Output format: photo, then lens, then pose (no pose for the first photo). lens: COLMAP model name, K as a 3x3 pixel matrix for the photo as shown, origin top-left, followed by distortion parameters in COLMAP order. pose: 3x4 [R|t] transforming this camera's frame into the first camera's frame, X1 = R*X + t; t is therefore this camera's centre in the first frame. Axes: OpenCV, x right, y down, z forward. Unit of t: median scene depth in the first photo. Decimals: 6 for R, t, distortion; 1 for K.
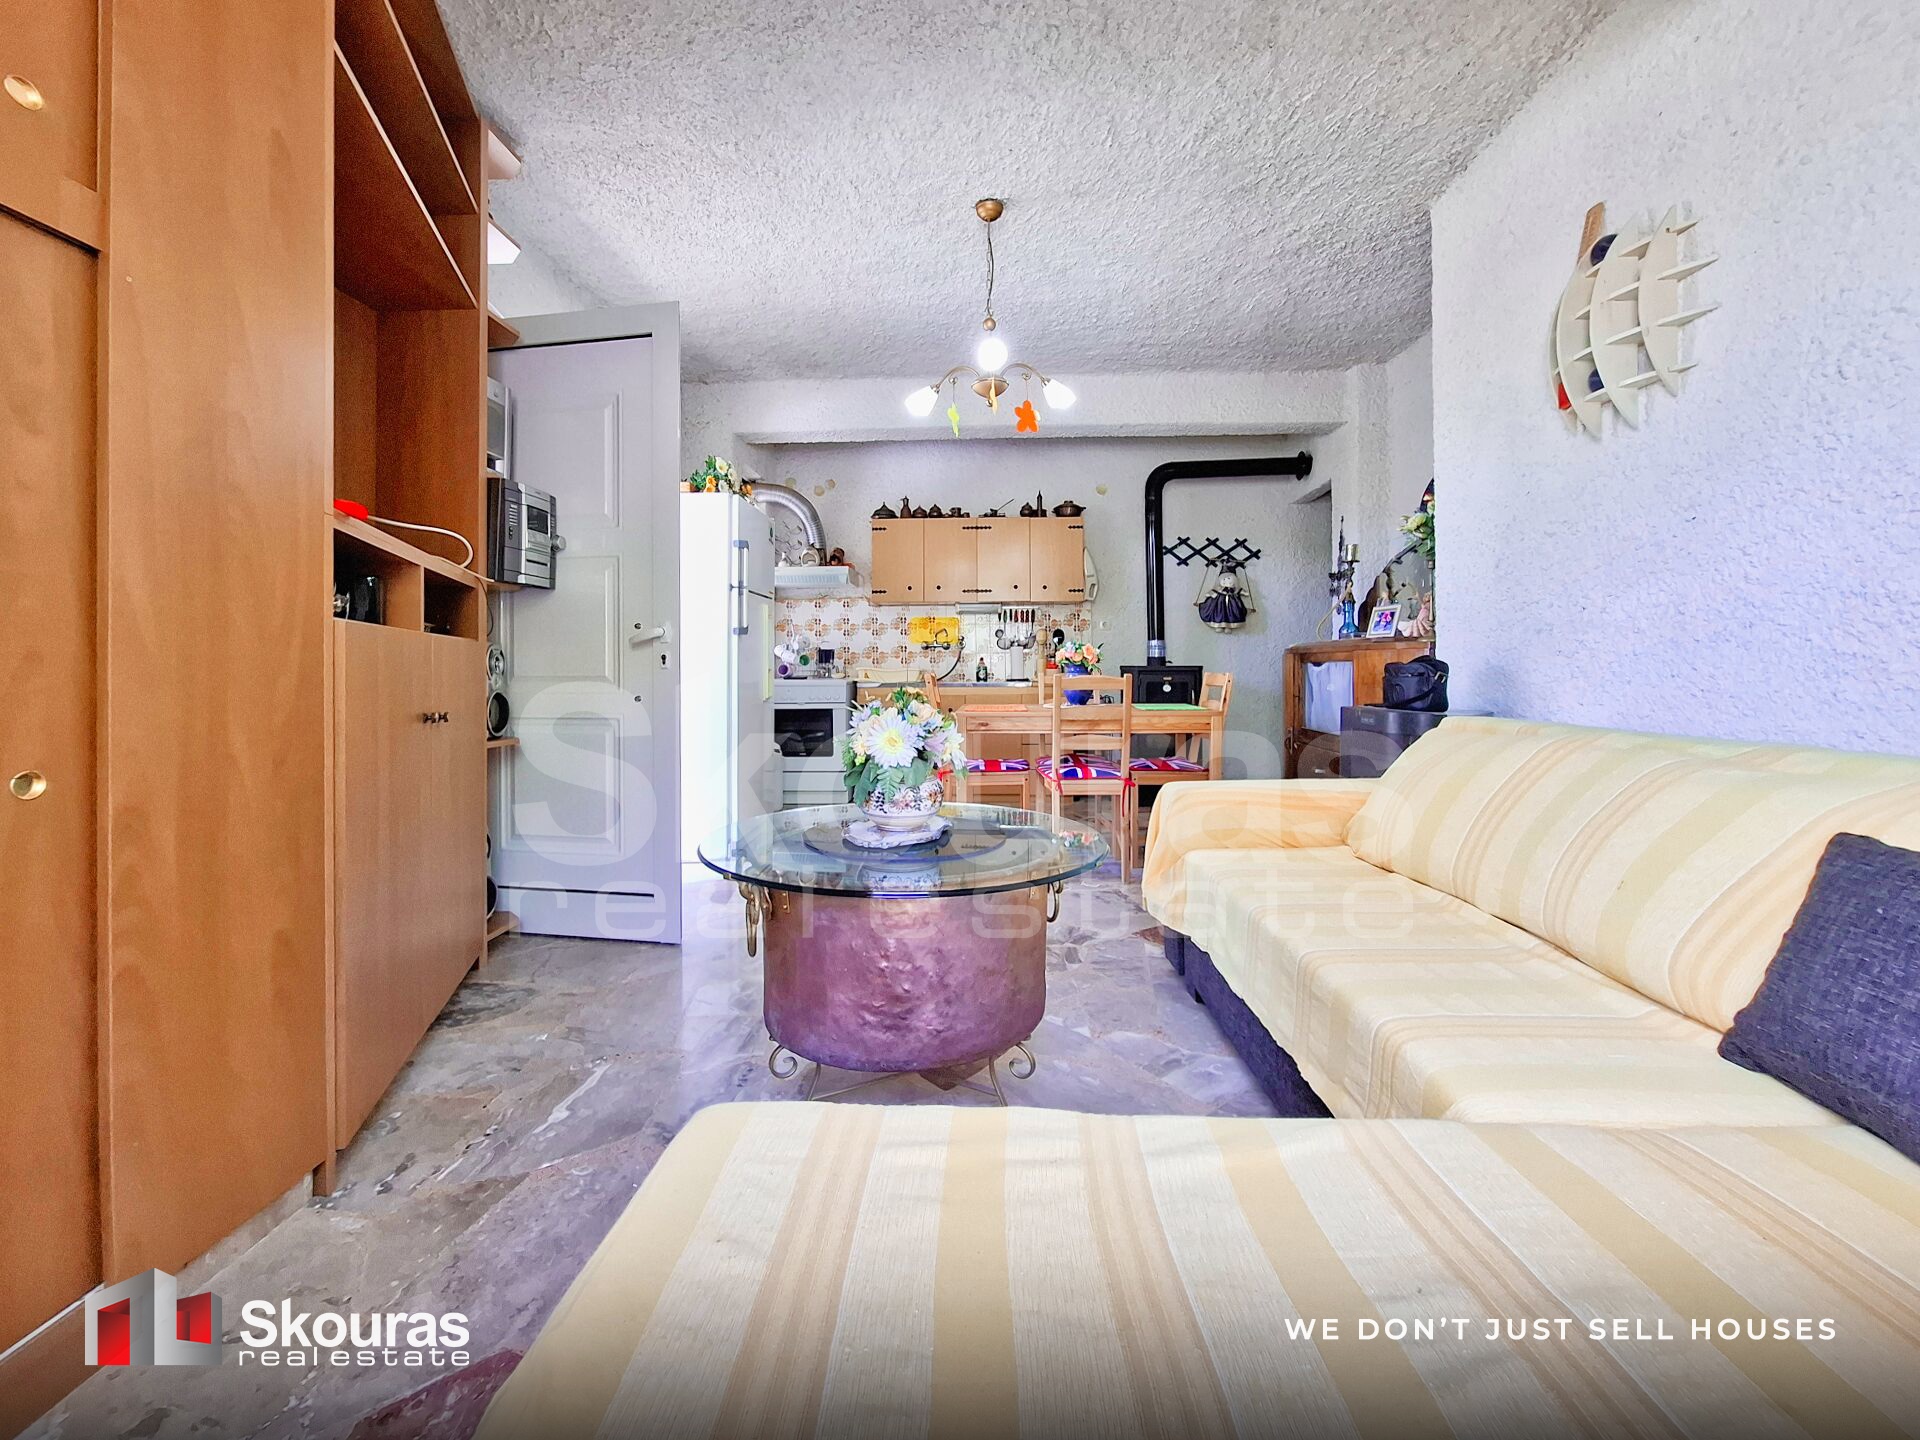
lens RADIAL K [[775.5, 0, 948.7], [0, 775.5, 657.2], [0, 0, 1]] dist [-0.013409, 0.001408]
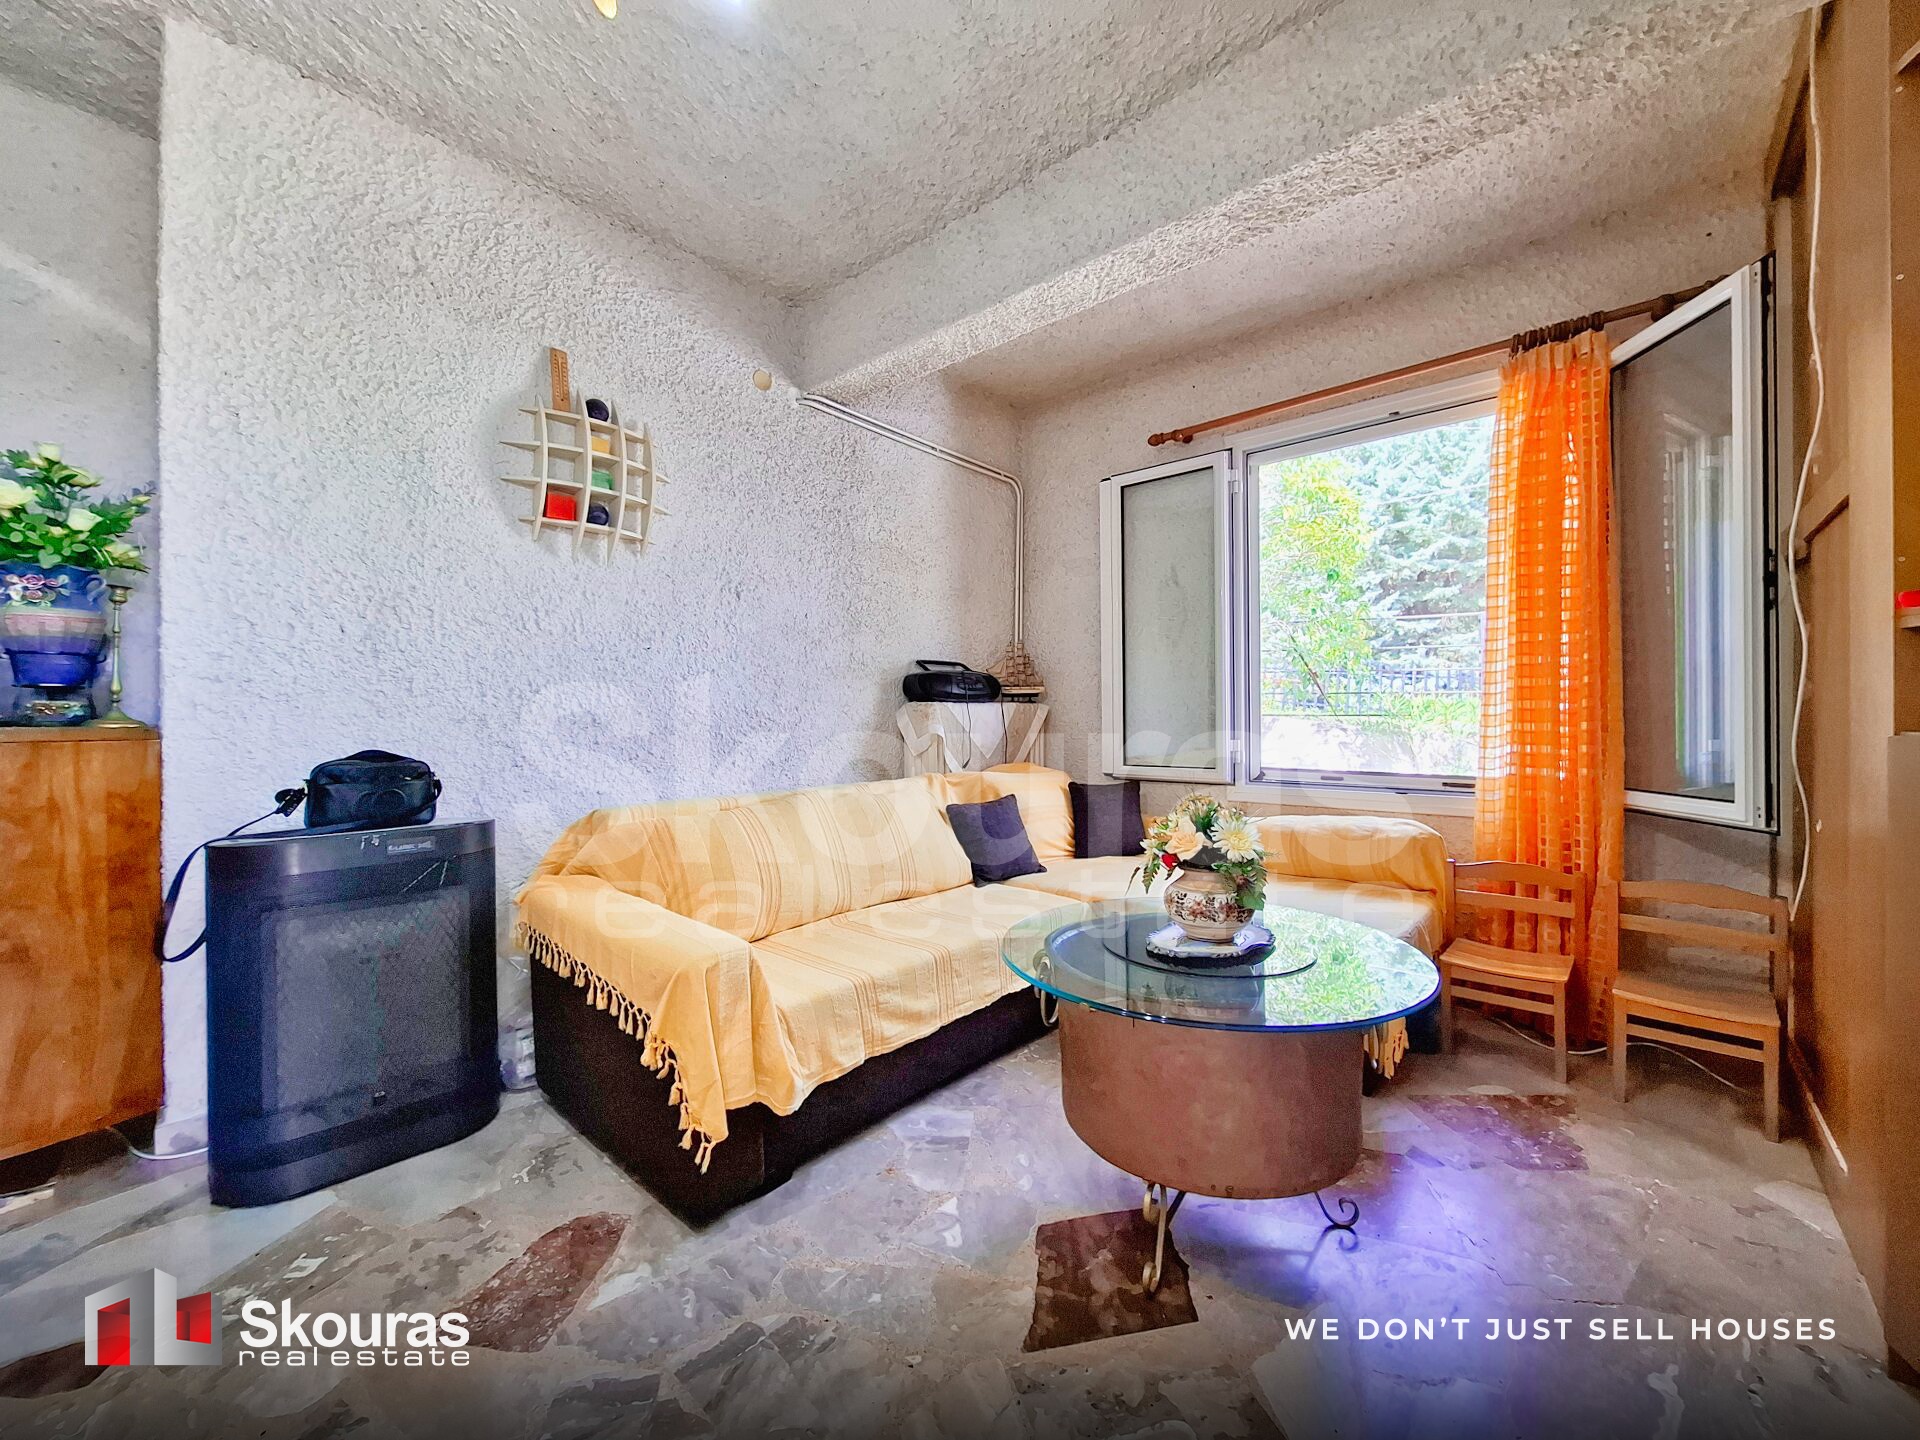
lens RADIAL K [[775.5, 0, 948.0], [0, 775.5, 717.2], [0, 0, 1]] dist [-0.013409, 0.001408]
pose [[-0.774139, -0.001640, 0.633014, -0.125572], [-0.005422, 0.999977, -0.004040, -0.016495], [-0.632993, -0.006560, -0.774130, 0.584737]]
